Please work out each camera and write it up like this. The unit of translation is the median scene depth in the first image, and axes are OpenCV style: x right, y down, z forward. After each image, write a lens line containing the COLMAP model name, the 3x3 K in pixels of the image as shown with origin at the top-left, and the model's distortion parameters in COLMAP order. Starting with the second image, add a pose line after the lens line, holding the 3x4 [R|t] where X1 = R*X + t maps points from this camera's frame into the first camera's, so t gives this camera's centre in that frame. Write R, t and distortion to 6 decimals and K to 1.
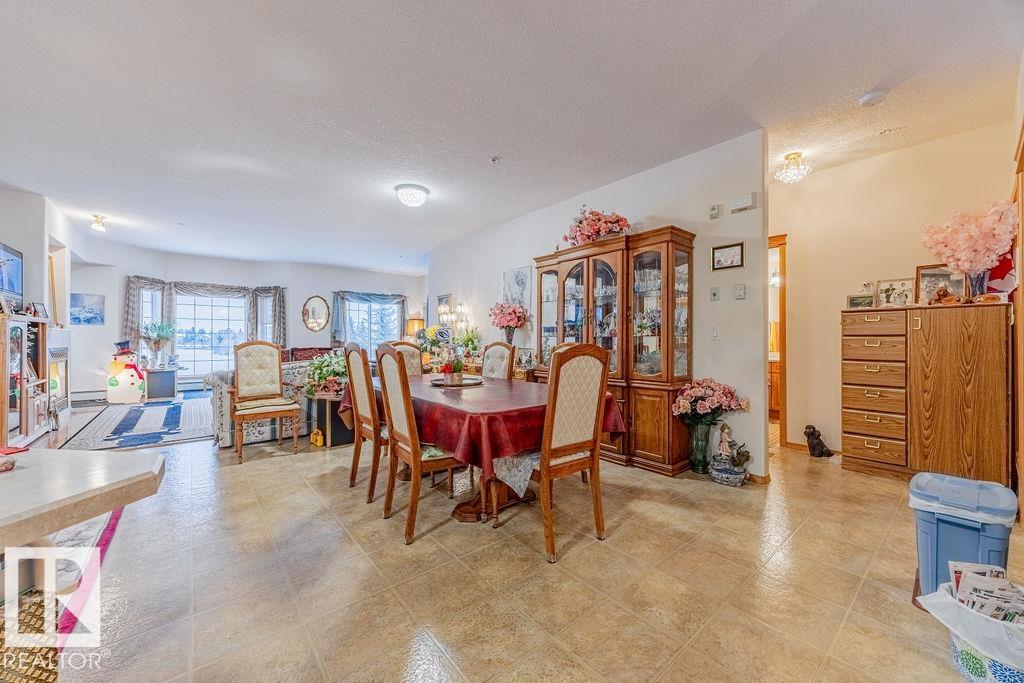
lens RADIAL K [[386.9, 0, 517.1], [0, 386.9, 342.4], [0, 0, 1]] dist [-0.002344, -0.000018]
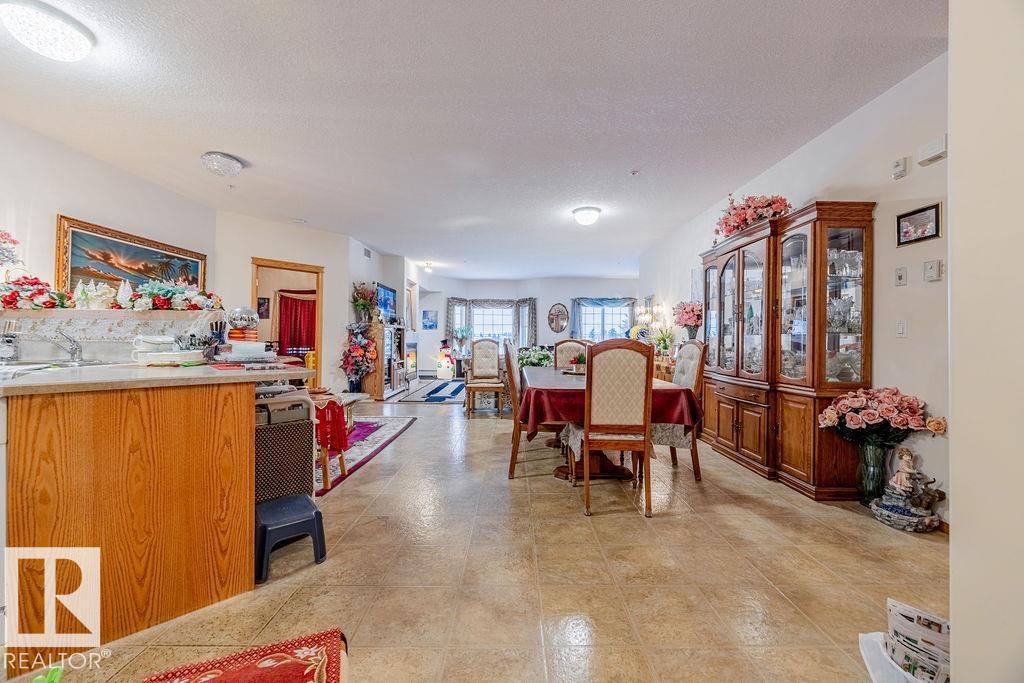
lens RADIAL K [[386.9, 0, 517.4], [0, 386.9, 344.8], [0, 0, 1]] dist [-0.002344, -0.000018]
pose [[0.774018, 0.011985, -0.633050, 0.324766], [-0.010478, 0.999926, 0.006119, 0.008734], [0.633076, 0.001897, 0.774087, -0.046405]]
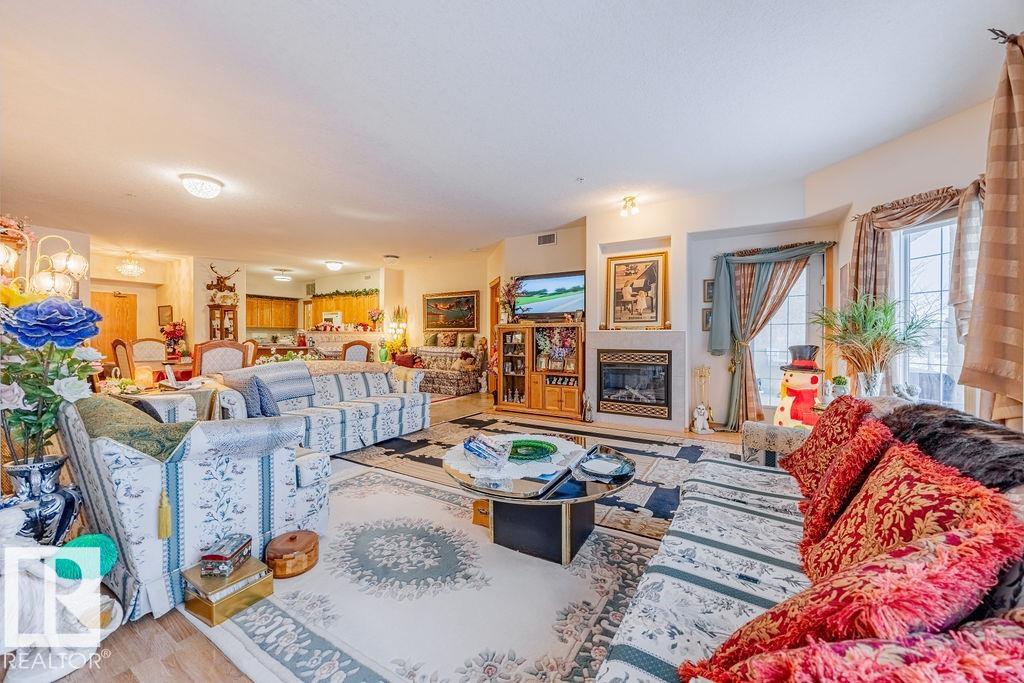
lens RADIAL K [[386.9, 0, 514.5], [0, 386.9, 337.0], [0, 0, 1]] dist [-0.002344, -0.000018]
pose [[-0.947151, -0.007474, -0.320701, -0.704102], [-0.009985, 0.999931, 0.006187, -0.024304], [0.320633, 0.009062, -0.947160, 2.203870]]
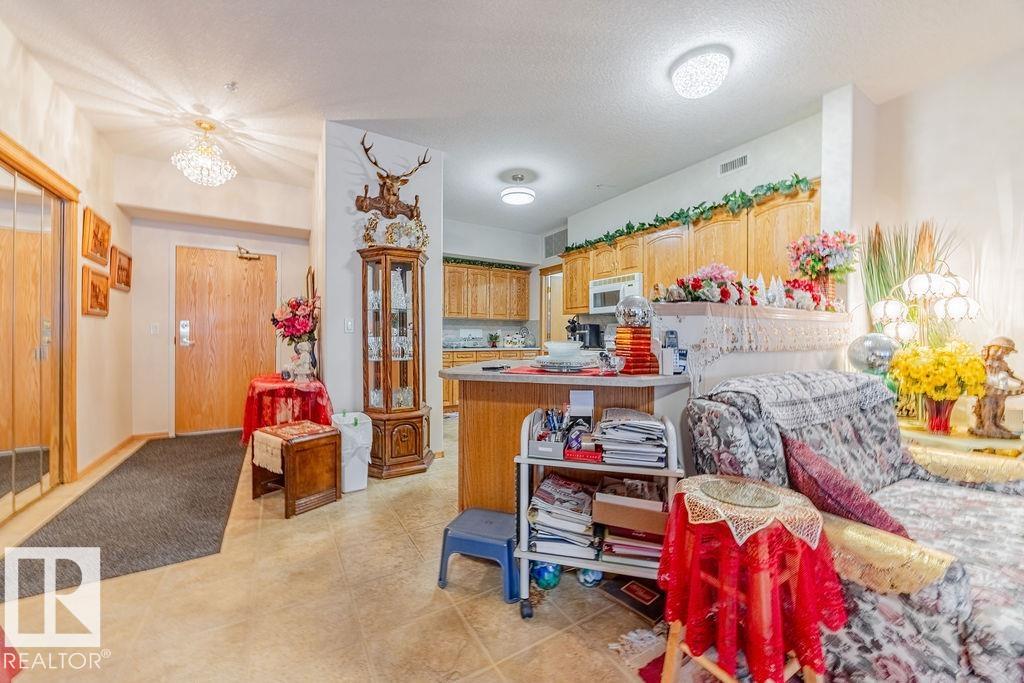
lens RADIAL K [[386.9, 0, 514.2], [0, 386.9, 338.5], [0, 0, 1]] dist [-0.002344, -0.000018]
pose [[-0.989950, -0.007116, 0.141236, -0.264570], [-0.006152, 0.999955, 0.007257, 0.005034], [-0.141282, 0.006315, -0.989949, 0.548690]]
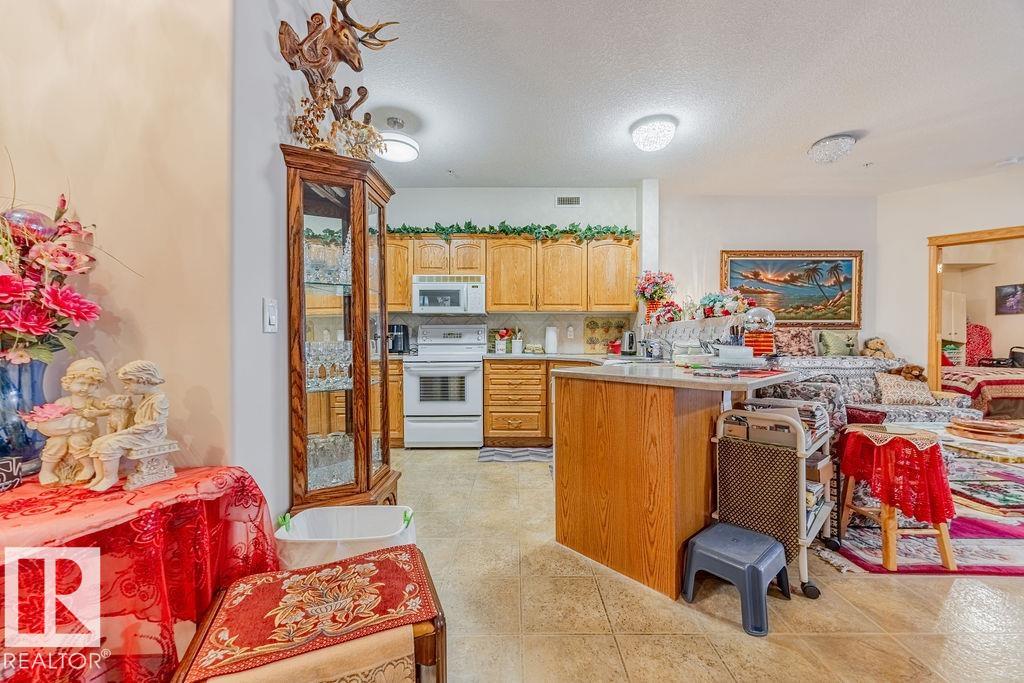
lens RADIAL K [[386.9, 0, 516.0], [0, 386.9, 341.6], [0, 0, 1]] dist [-0.002344, -0.000018]
pose [[-0.639084, -0.001828, -0.769135, 0.265933], [-0.007349, 0.999966, 0.003729, 0.006026], [0.769102, 0.008035, -0.639076, 0.214402]]
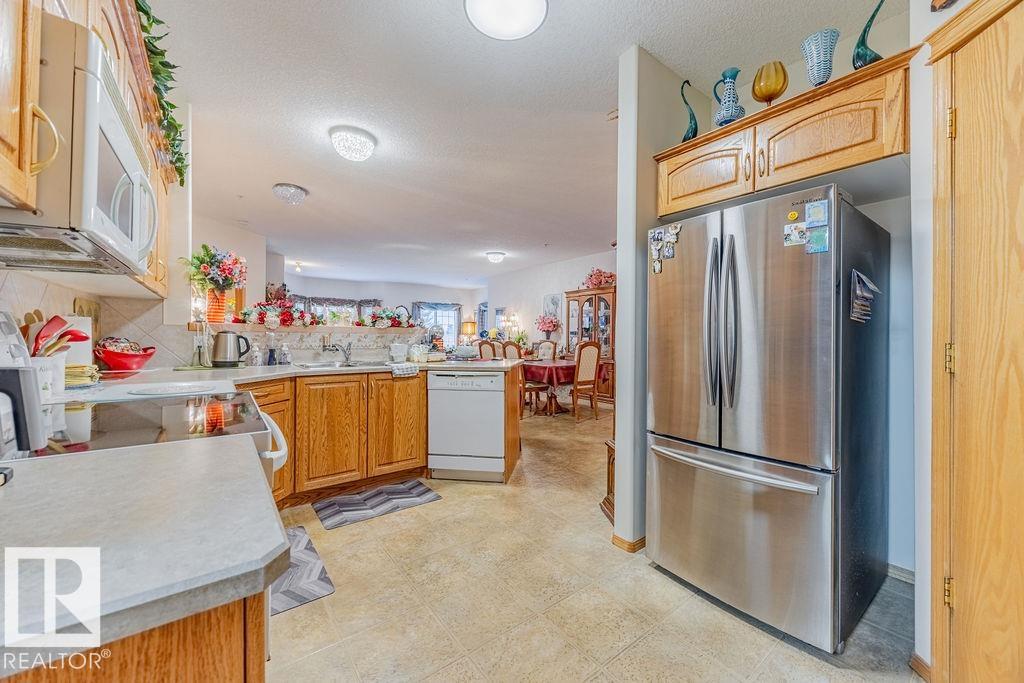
lens RADIAL K [[386.9, 0, 516.7], [0, 386.9, 340.2], [0, 0, 1]] dist [-0.002344, -0.000018]
pose [[0.999142, 0.002455, -0.041337, -0.104658], [-0.002298, 0.999990, 0.003842, -0.007318], [0.041346, -0.003744, 0.999138, -0.784710]]
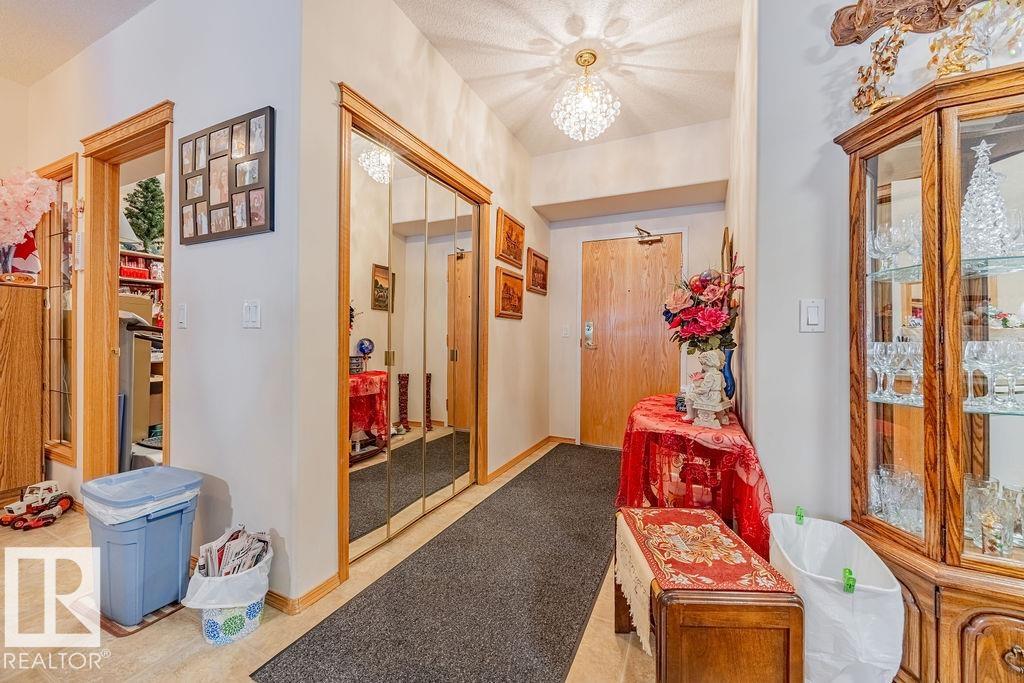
lens RADIAL K [[386.9, 0, 514.7], [0, 386.9, 338.3], [0, 0, 1]] dist [-0.002344, -0.000018]
pose [[-0.423657, -0.008999, 0.905778, -0.036385], [-0.006599, 0.999955, 0.006848, 0.006144], [-0.905798, -0.003076, -0.423698, 0.225882]]
